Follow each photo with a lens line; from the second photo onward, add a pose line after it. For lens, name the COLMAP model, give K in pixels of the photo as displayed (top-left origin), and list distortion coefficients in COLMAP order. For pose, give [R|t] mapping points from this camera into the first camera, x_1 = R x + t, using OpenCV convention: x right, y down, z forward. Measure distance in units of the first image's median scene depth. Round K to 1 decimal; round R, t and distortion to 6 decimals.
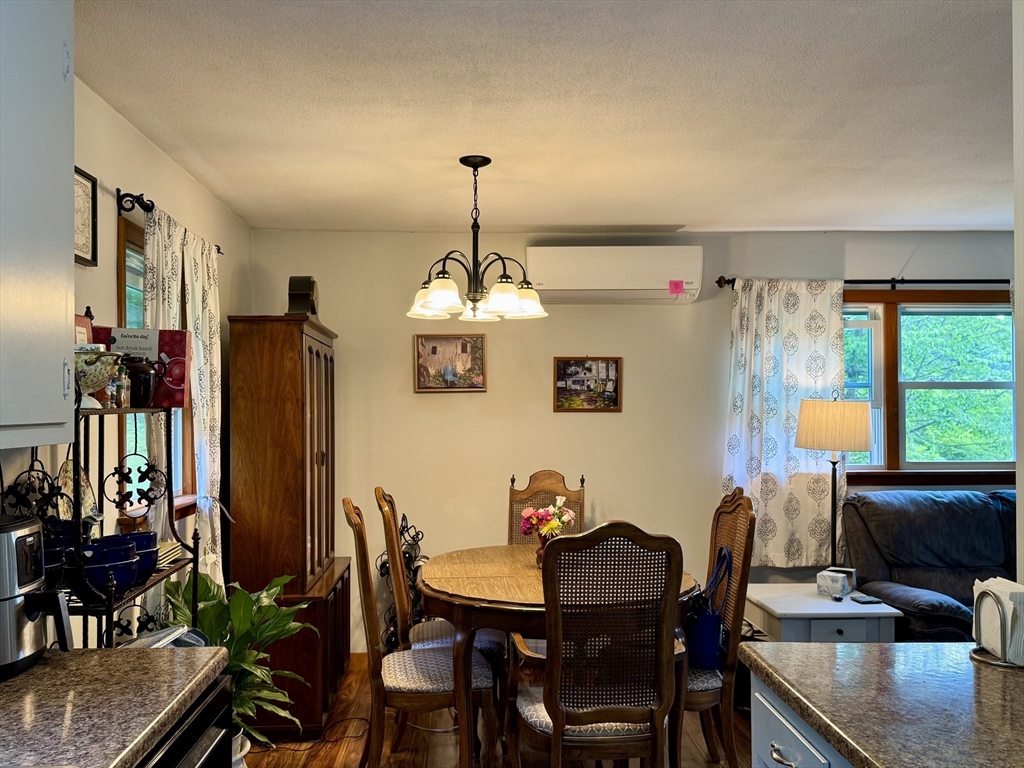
lens RADIAL K [[899.2, 0, 495.1], [0, 899.2, 405.6], [0, 0, 1]] dist [0.084608, -0.132399]
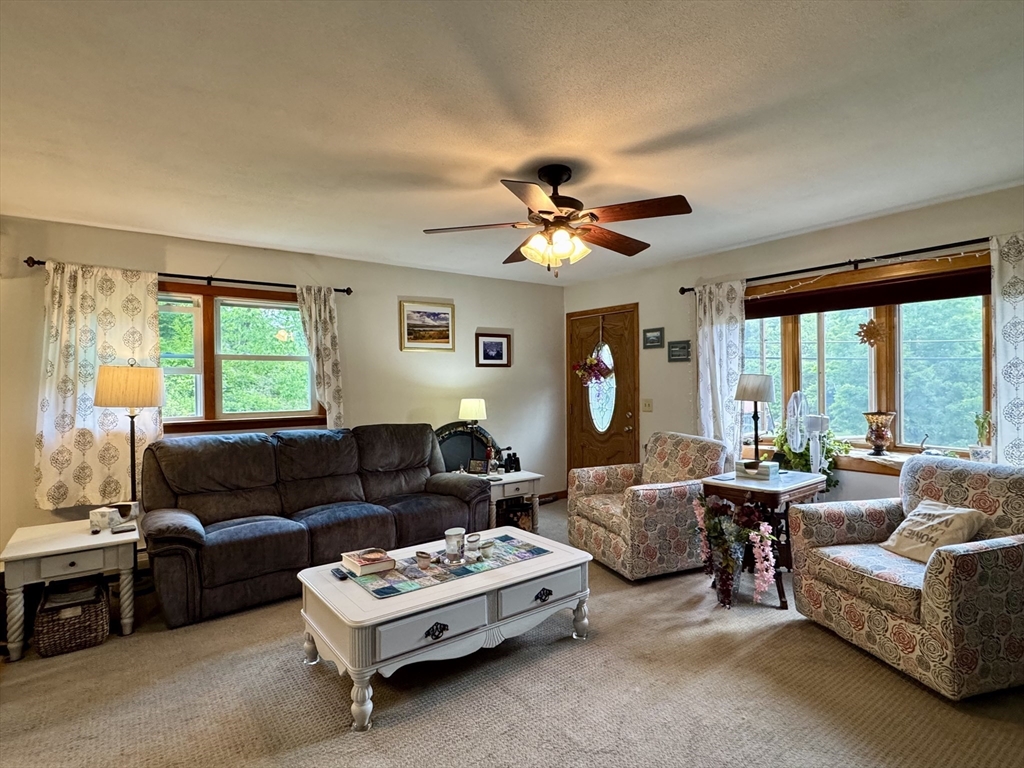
lens RADIAL K [[541.1, 0, 512.5], [0, 541.1, 382.4], [0, 0, 1]] dist [0.003419, -0.000648]
pose [[0.824343, -0.004297, 0.566075, 0.393710], [0.001157, 0.999982, 0.005906, 0.012440], [-0.566090, -0.004214, 0.824333, 0.100377]]
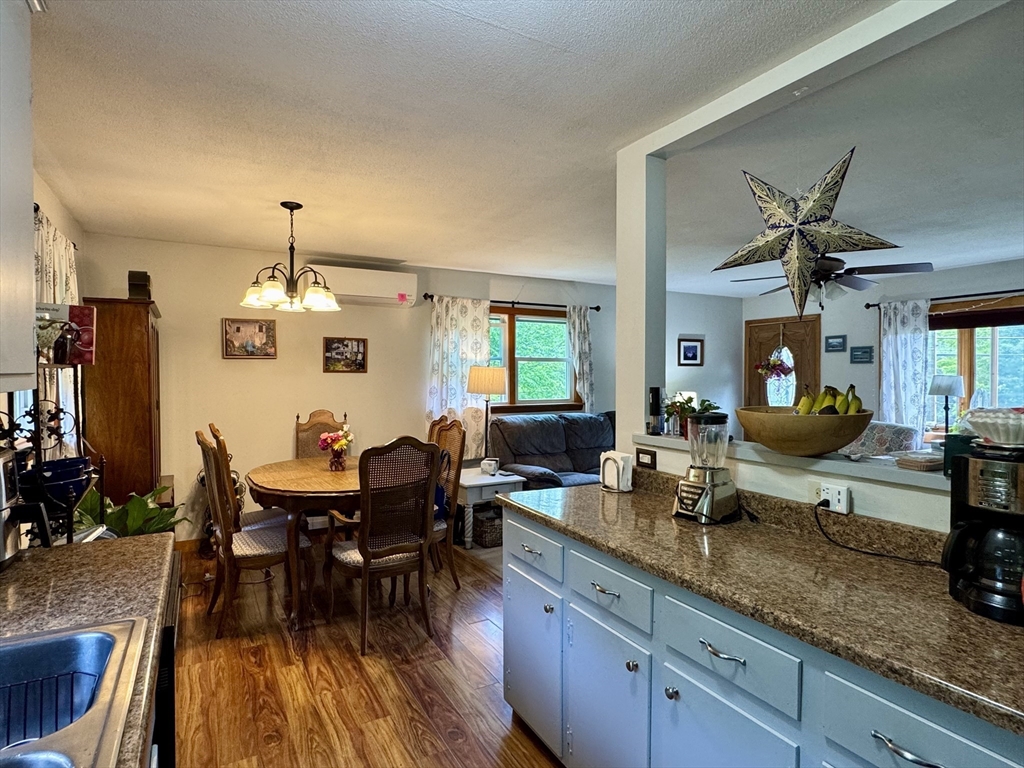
lens RADIAL K [[553.7, 0, 511.6], [0, 553.7, 388.8], [0, 0, 1]] dist [-0.006196, -0.001520]
pose [[0.887451, -0.008132, 0.460830, -0.094733], [-0.006251, 0.999540, 0.029677, 0.005353], [-0.460859, -0.029218, 0.886992, -0.001432]]
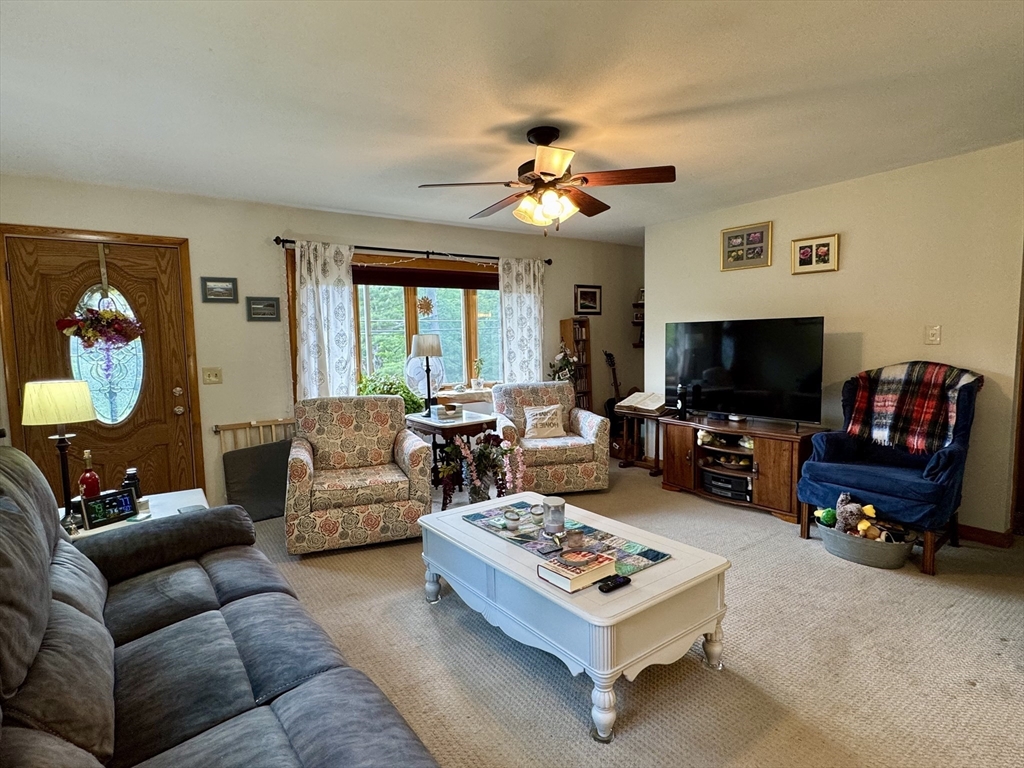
lens RADIAL K [[541.1, 0, 511.6], [0, 541.1, 379.5], [0, 0, 1]] dist [0.003419, -0.000648]
pose [[-0.557788, -0.044399, 0.828795, 0.263455], [0.019176, 0.997612, 0.066348, 0.024284], [-0.829762, 0.052901, -0.555605, 0.958568]]
